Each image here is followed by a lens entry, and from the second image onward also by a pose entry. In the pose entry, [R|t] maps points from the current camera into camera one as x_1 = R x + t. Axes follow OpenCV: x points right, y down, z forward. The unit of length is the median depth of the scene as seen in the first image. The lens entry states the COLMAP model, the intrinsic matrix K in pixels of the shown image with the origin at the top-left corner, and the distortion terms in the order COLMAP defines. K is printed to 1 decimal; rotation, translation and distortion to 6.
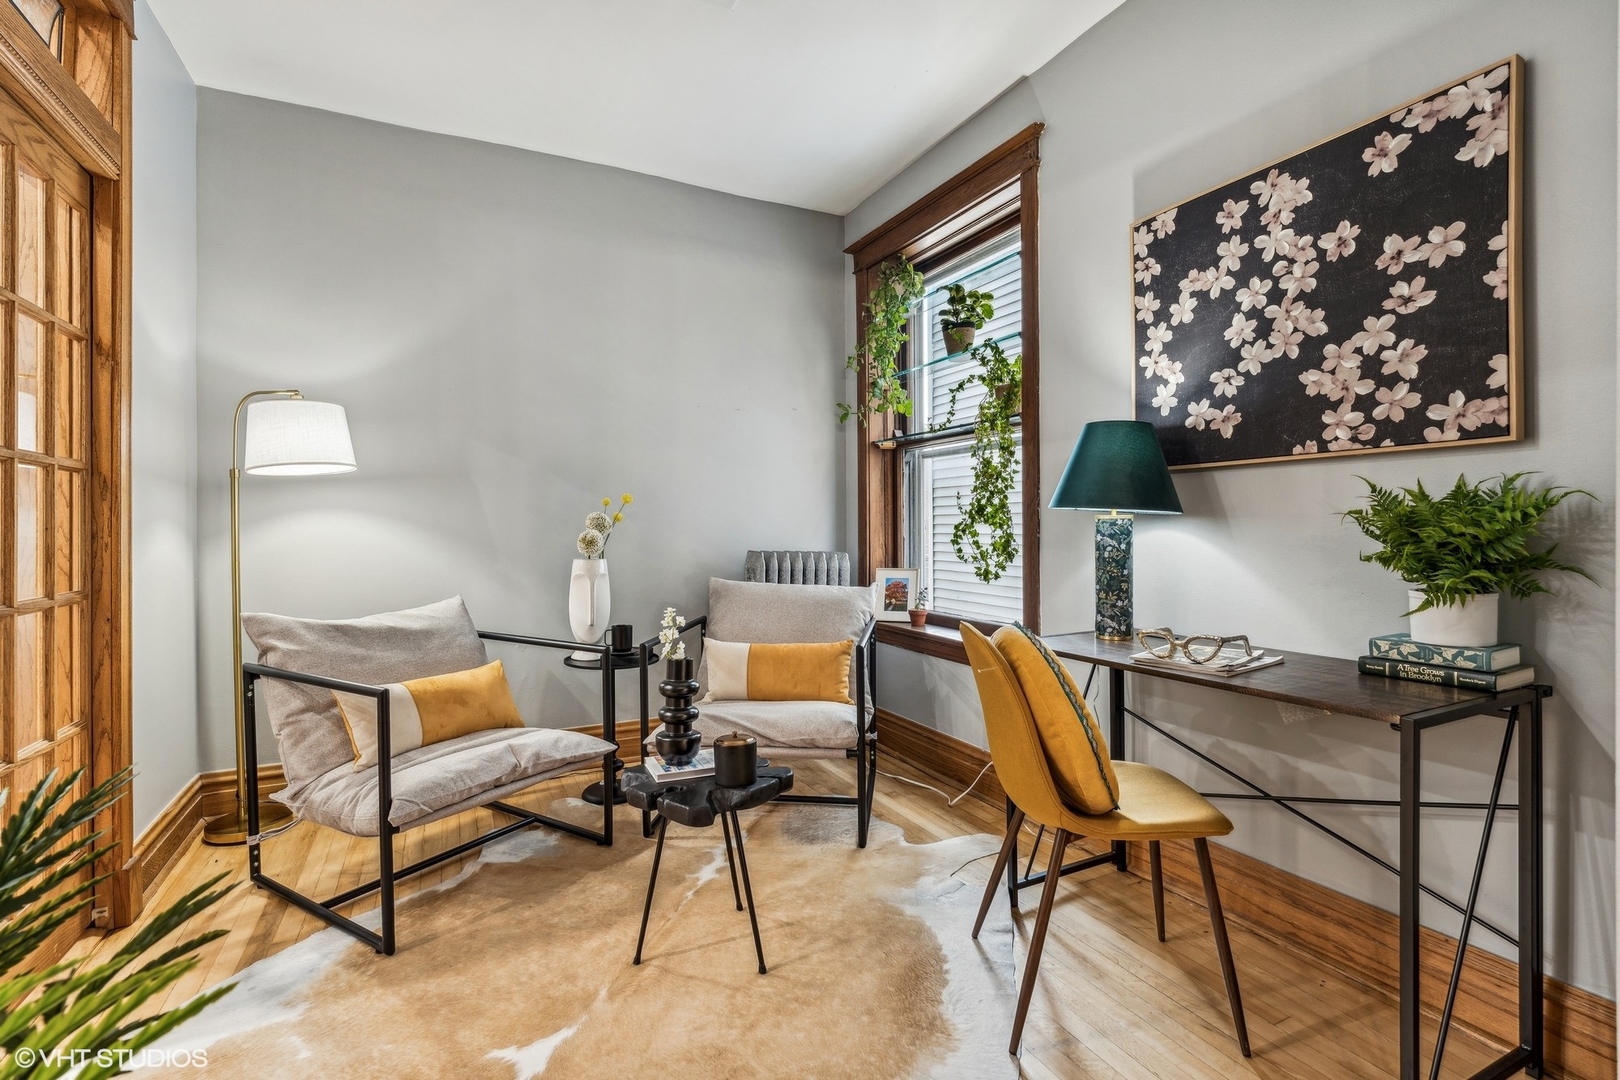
lens RADIAL K [[750.6, 0, 807.6], [0, 750.6, 528.8], [0, 0, 1]] dist [-0.000818, 0.001312]
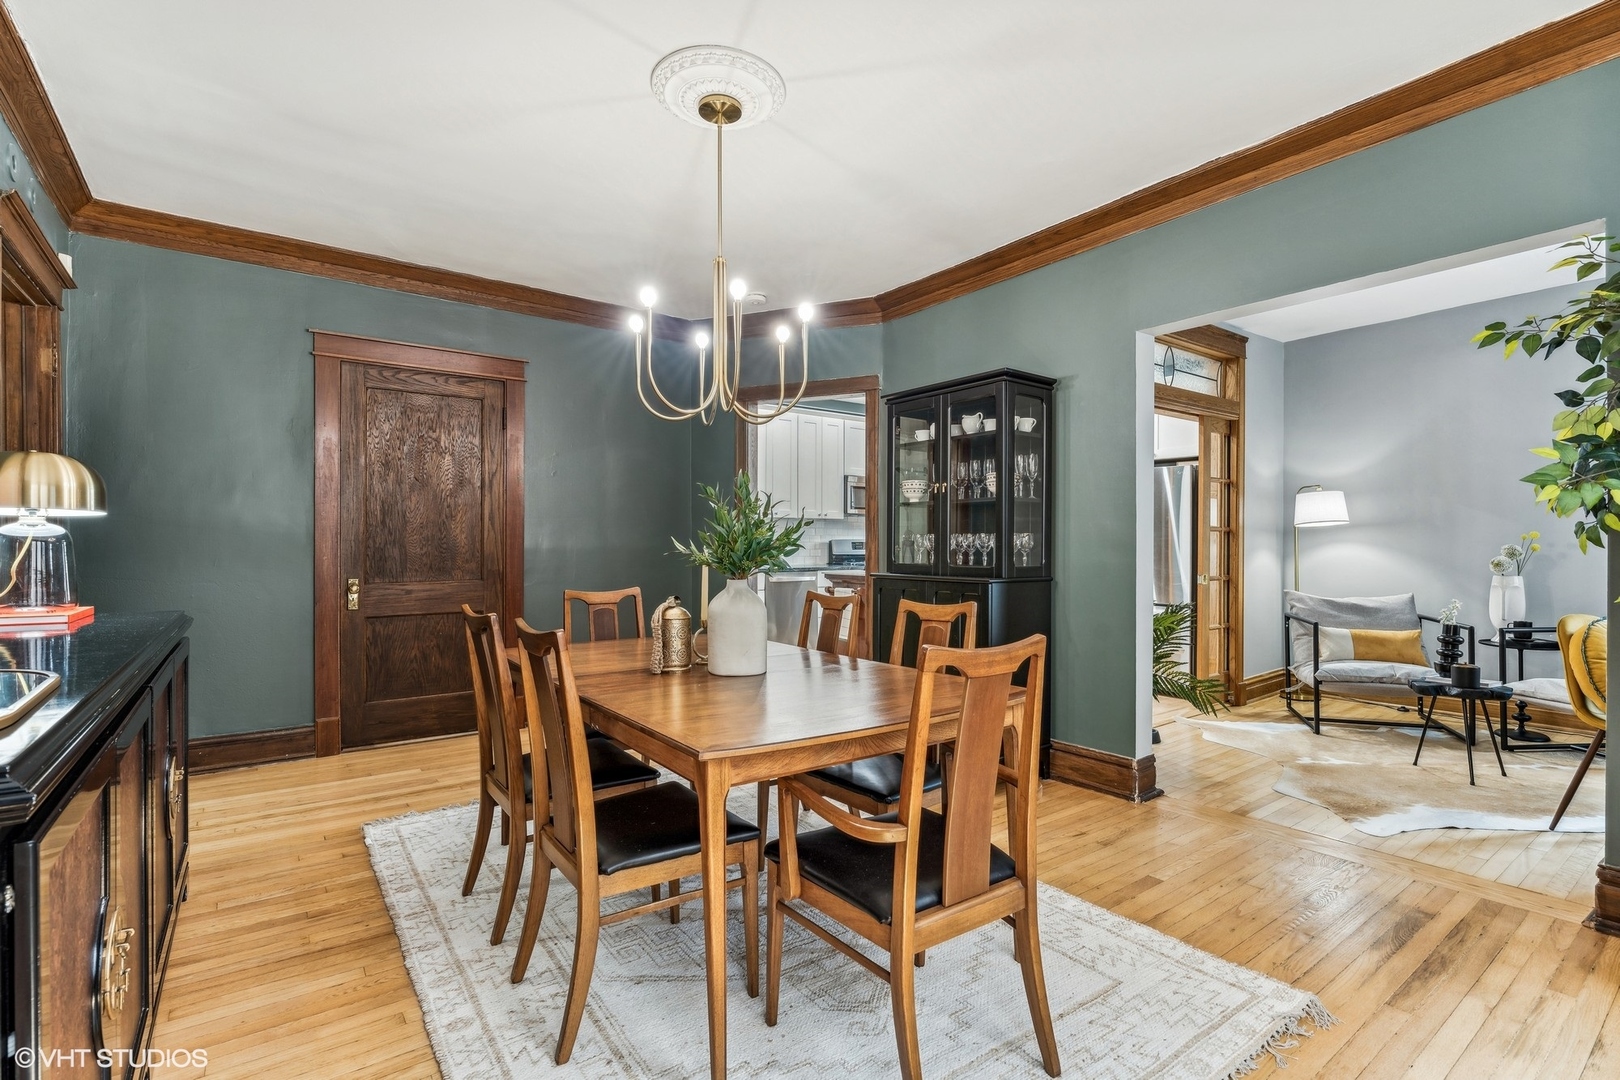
lens RADIAL K [[750.6, 0, 806.7], [0, 750.6, 541.1], [0, 0, 1]] dist [-0.000818, 0.001312]
pose [[0.178819, 0.003148, -0.983877, 1.095414], [-0.004576, 0.999987, 0.002367, -0.030555], [0.983871, 0.004079, 0.178831, -0.746469]]
